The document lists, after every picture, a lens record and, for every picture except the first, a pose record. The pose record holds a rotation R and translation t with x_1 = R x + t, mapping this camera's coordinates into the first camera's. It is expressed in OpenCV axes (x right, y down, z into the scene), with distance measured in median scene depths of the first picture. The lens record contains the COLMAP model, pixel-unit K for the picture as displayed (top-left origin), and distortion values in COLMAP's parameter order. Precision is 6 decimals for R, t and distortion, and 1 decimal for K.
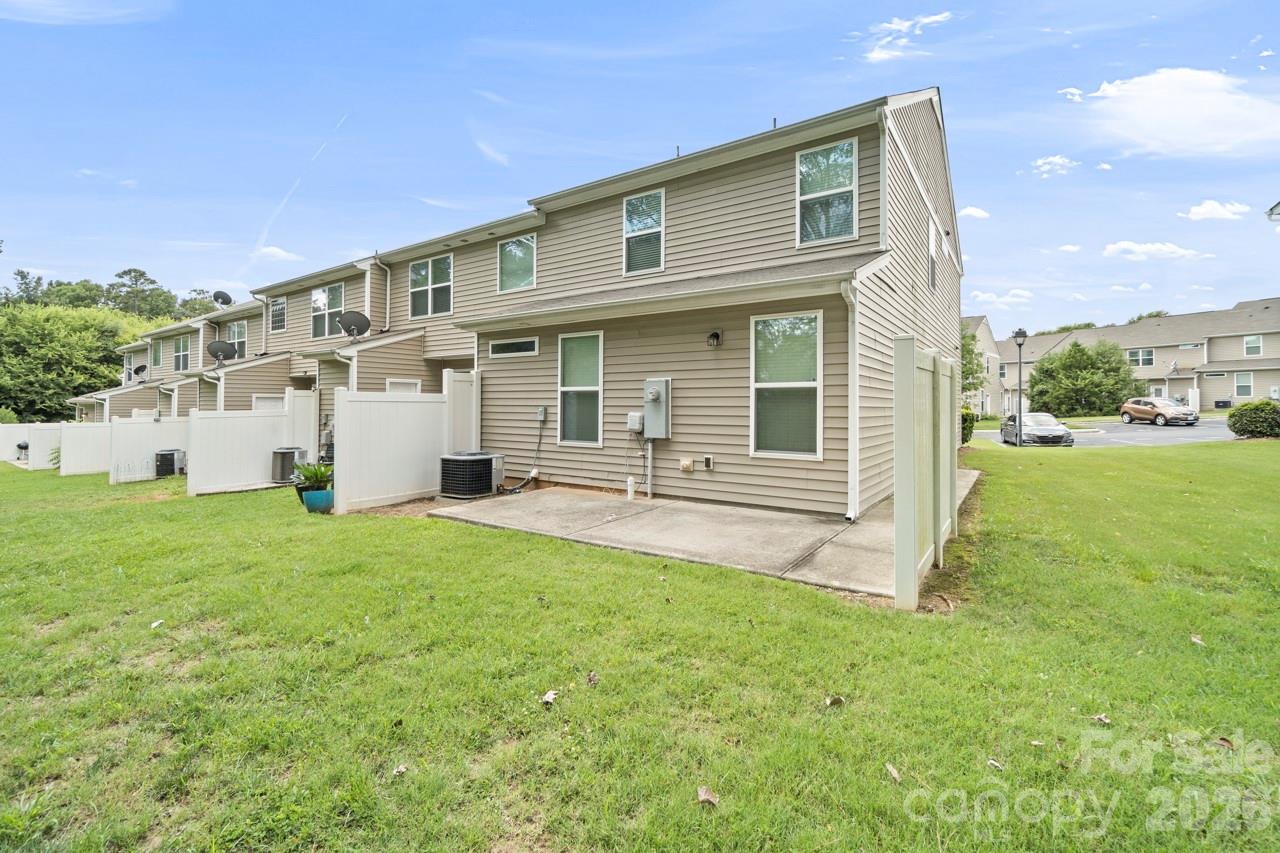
lens RADIAL K [[557.0, 0, 620.4], [0, 557.0, 400.9], [0, 0, 1]] dist [0.001398, -0.000093]
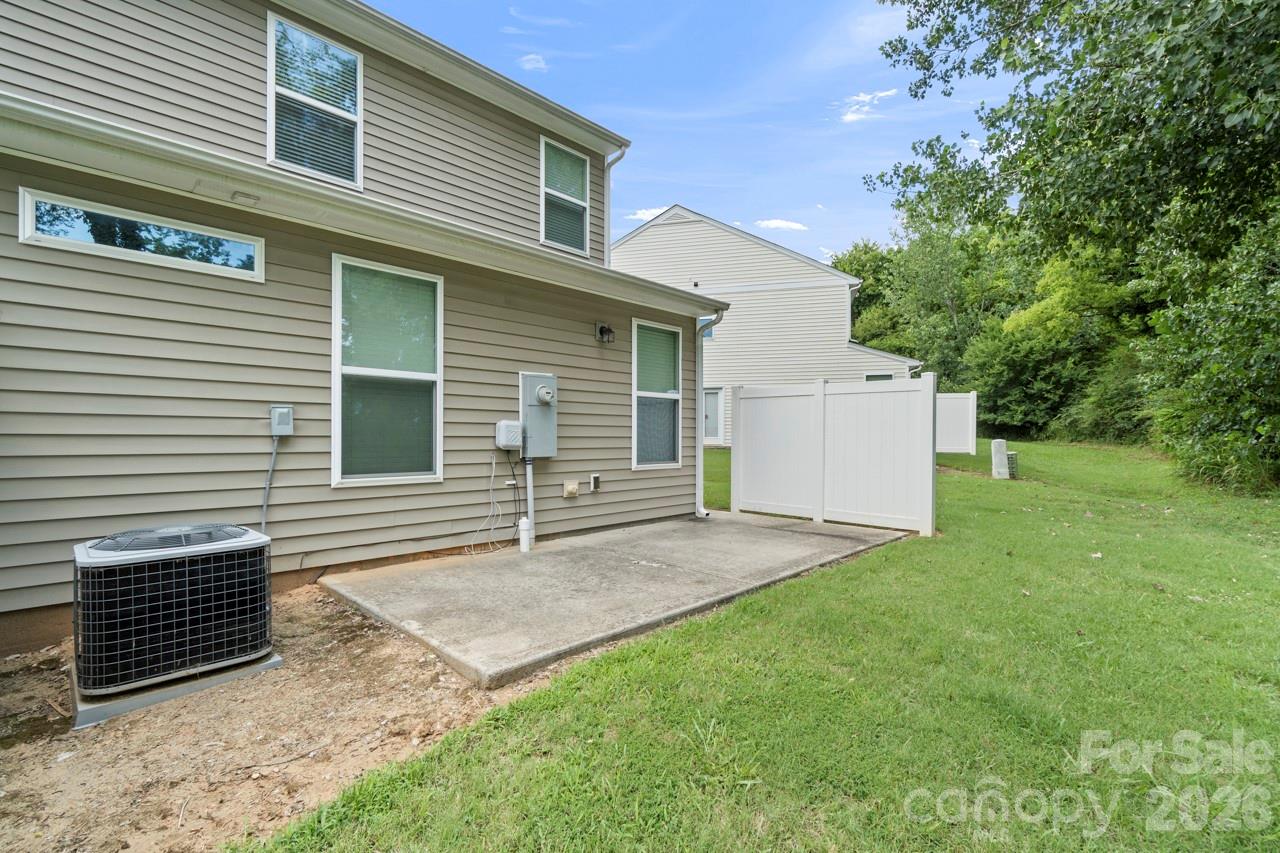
lens RADIAL K [[557.0, 0, 637.6], [0, 557.0, 431.7], [0, 0, 1]] dist [0.001398, -0.000093]
pose [[0.169897, -0.004800, 0.985450, -0.601874], [-0.021683, 0.999728, 0.008608, 0.025055], [-0.985223, -0.022830, 0.169747, 0.746502]]
